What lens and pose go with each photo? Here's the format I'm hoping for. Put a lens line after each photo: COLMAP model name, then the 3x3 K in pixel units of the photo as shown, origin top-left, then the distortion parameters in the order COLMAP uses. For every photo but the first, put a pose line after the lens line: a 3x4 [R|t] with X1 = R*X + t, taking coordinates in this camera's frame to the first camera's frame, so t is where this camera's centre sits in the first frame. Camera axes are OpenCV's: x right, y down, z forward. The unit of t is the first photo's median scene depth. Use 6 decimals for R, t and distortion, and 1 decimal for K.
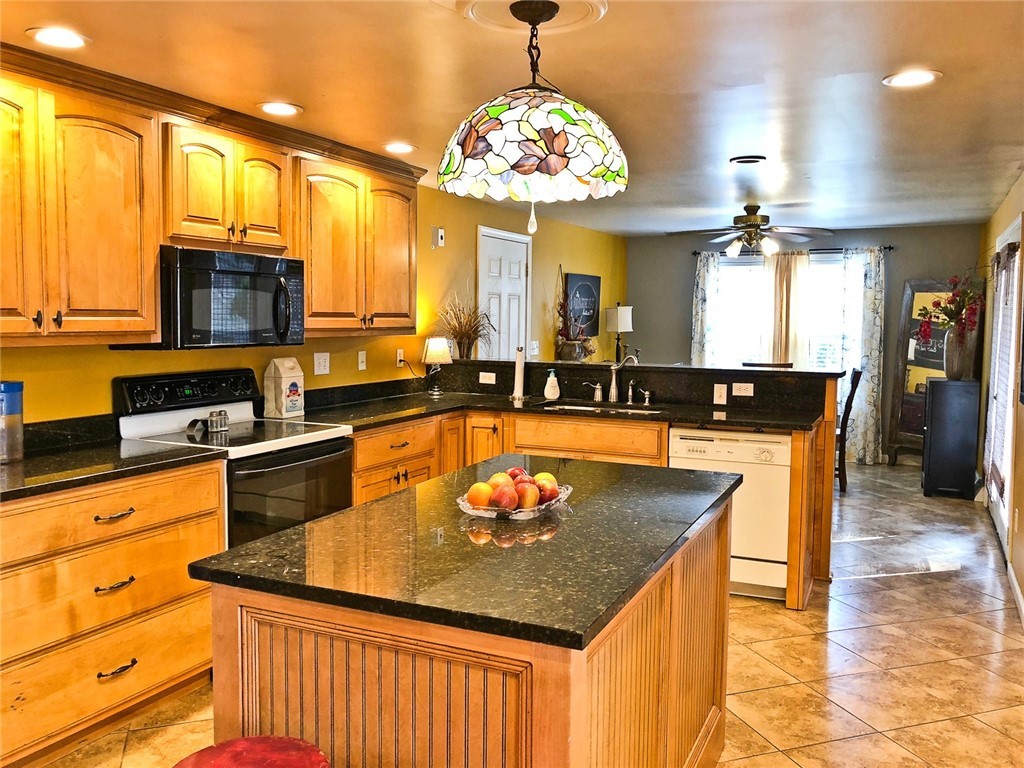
lens RADIAL K [[839.8, 0, 517.3], [0, 839.8, 385.1], [0, 0, 1]] dist [0.007600, 0.001808]
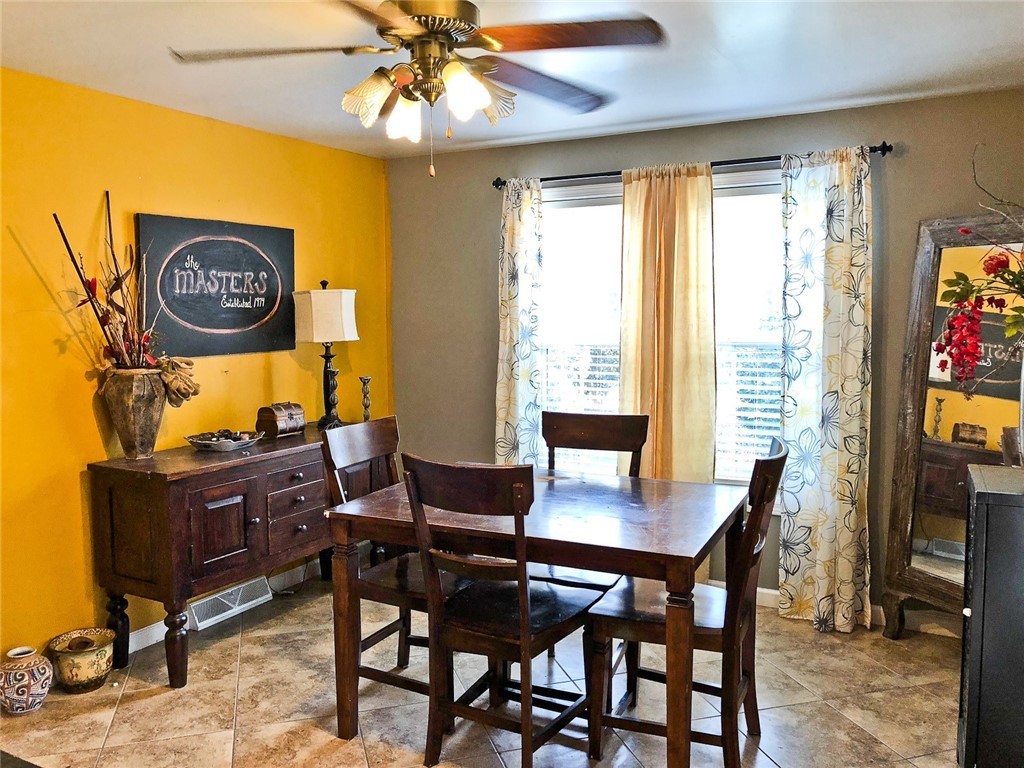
lens RADIAL K [[839.8, 0, 505.8], [0, 839.8, 380.5], [0, 0, 1]] dist [0.007600, 0.001808]
pose [[0.998323, -0.007265, -0.057438, 0.265723], [0.007286, 0.999973, 0.000163, -0.042075], [0.057435, -0.000581, 0.998349, 0.539969]]
